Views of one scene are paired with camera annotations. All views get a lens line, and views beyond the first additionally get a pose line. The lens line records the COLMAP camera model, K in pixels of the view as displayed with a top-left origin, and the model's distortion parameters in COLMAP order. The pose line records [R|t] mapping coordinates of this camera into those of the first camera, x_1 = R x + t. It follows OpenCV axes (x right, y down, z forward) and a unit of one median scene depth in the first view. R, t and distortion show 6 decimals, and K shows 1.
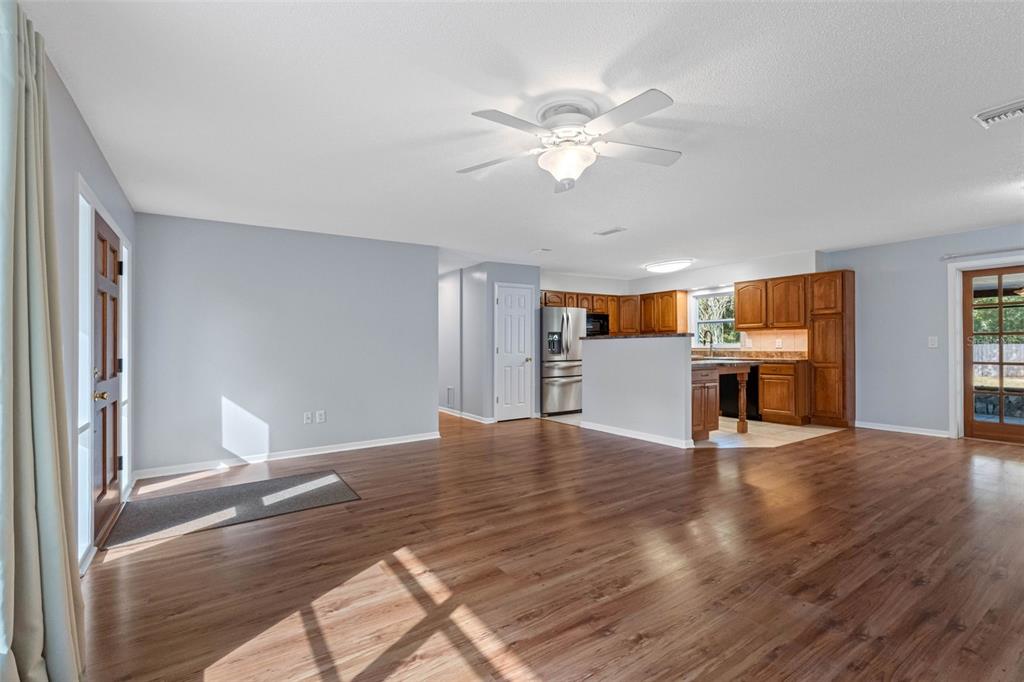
lens RADIAL K [[461.1, 0, 506.0], [0, 461.1, 346.2], [0, 0, 1]] dist [0.001959, -0.000834]
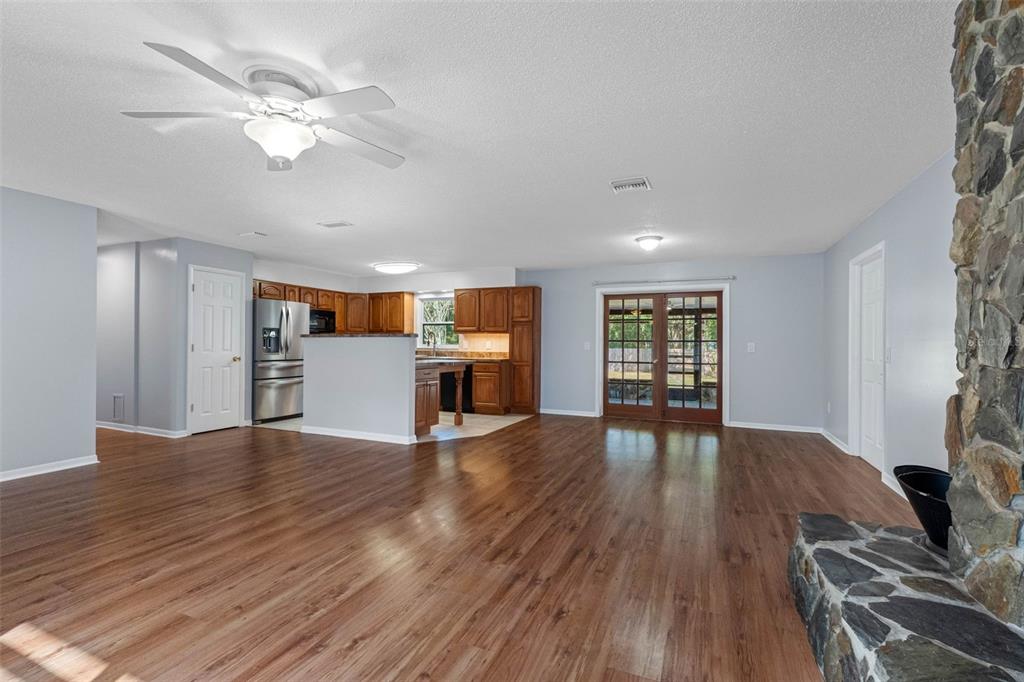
lens RADIAL K [[461.1, 0, 512.6], [0, 461.1, 351.1], [0, 0, 1]] dist [0.001959, -0.000834]
pose [[0.835597, 0.010049, 0.549251, 0.011706], [-0.016740, 0.999834, 0.007174, -0.000743], [-0.549087, -0.015189, 0.835627, 0.001600]]
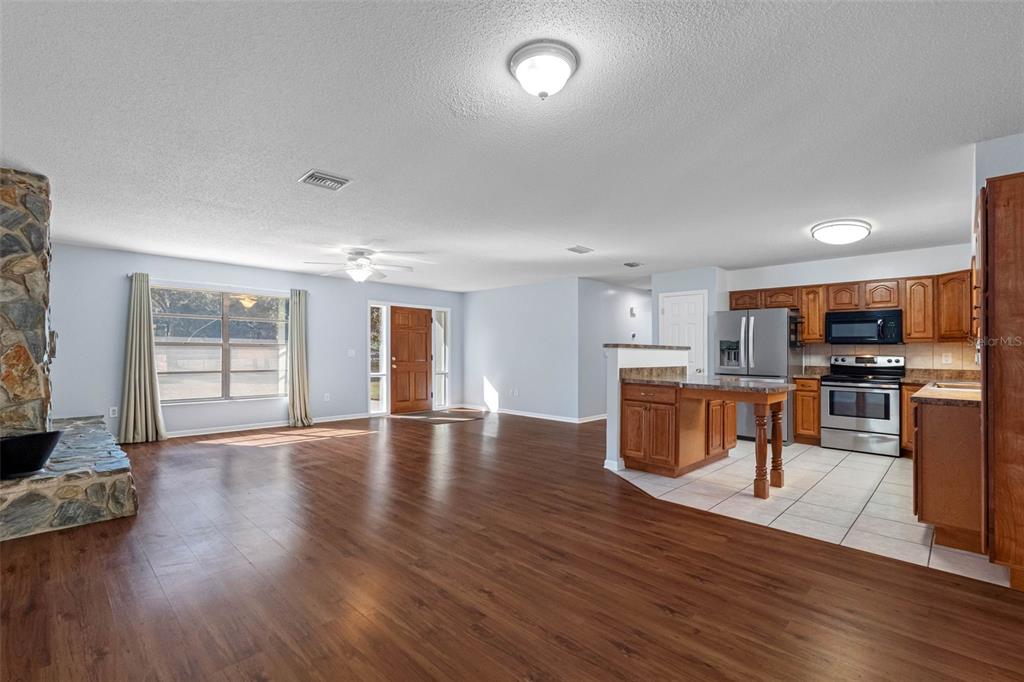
lens RADIAL K [[461.1, 0, 506.3], [0, 461.1, 349.0], [0, 0, 1]] dist [0.001959, -0.000834]
pose [[0.198255, 0.007469, -0.980122, 1.649523], [-0.013258, 0.999900, 0.004938, -0.024104], [0.980061, 0.012015, 0.198334, 0.815759]]
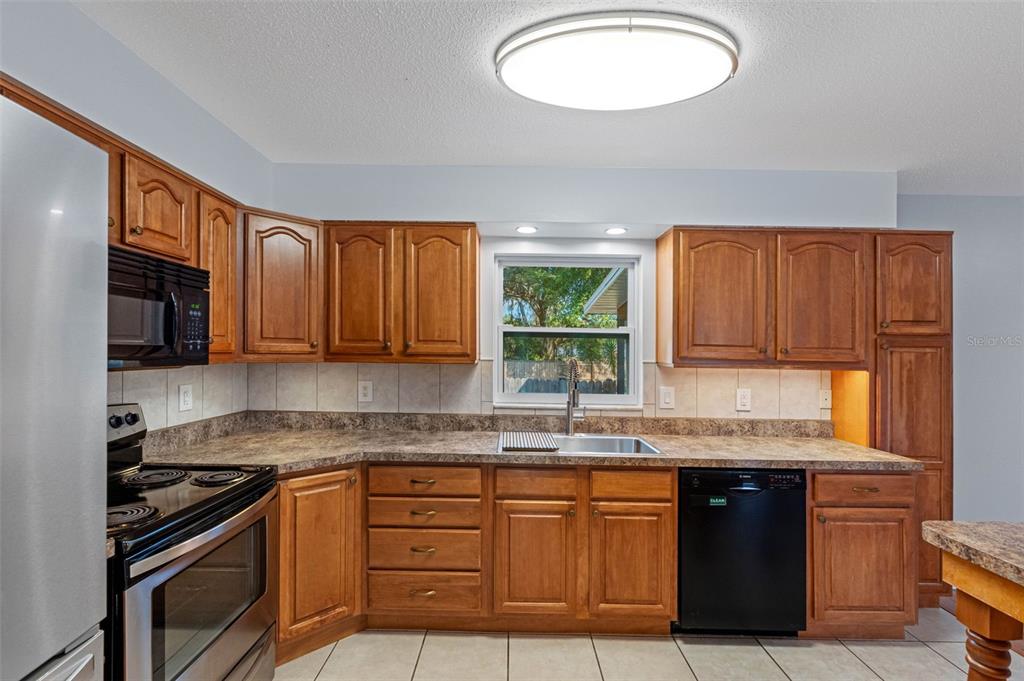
lens RADIAL K [[461.1, 0, 515.4], [0, 461.1, 348.5], [0, 0, 1]] dist [0.001959, -0.000834]
pose [[0.531954, 0.023689, 0.846442, 0.219267], [-0.019234, 0.999689, -0.015891, -0.059742], [-0.846555, -0.007827, 0.532244, 1.426962]]
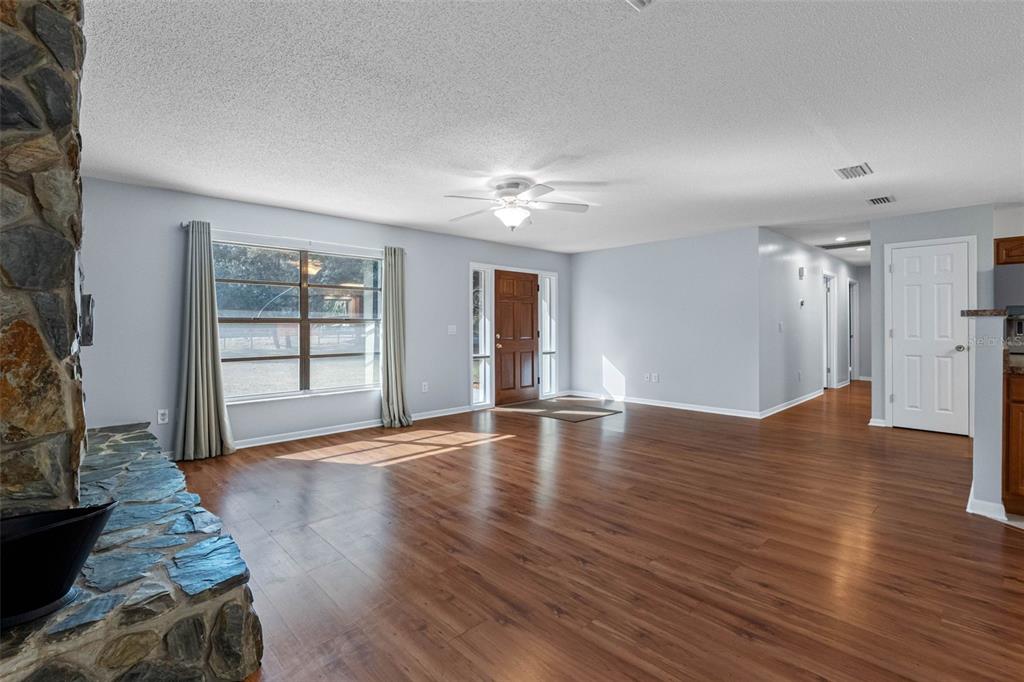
lens RADIAL K [[461.1, 0, 512.2], [0, 461.1, 319.1], [0, 0, 1]] dist [0.001959, -0.000834]
pose [[0.182305, -0.004544, -0.983232, 1.114825], [-0.001364, 0.999987, -0.004874, -0.015517], [0.983241, 0.002229, 0.182297, 0.454482]]
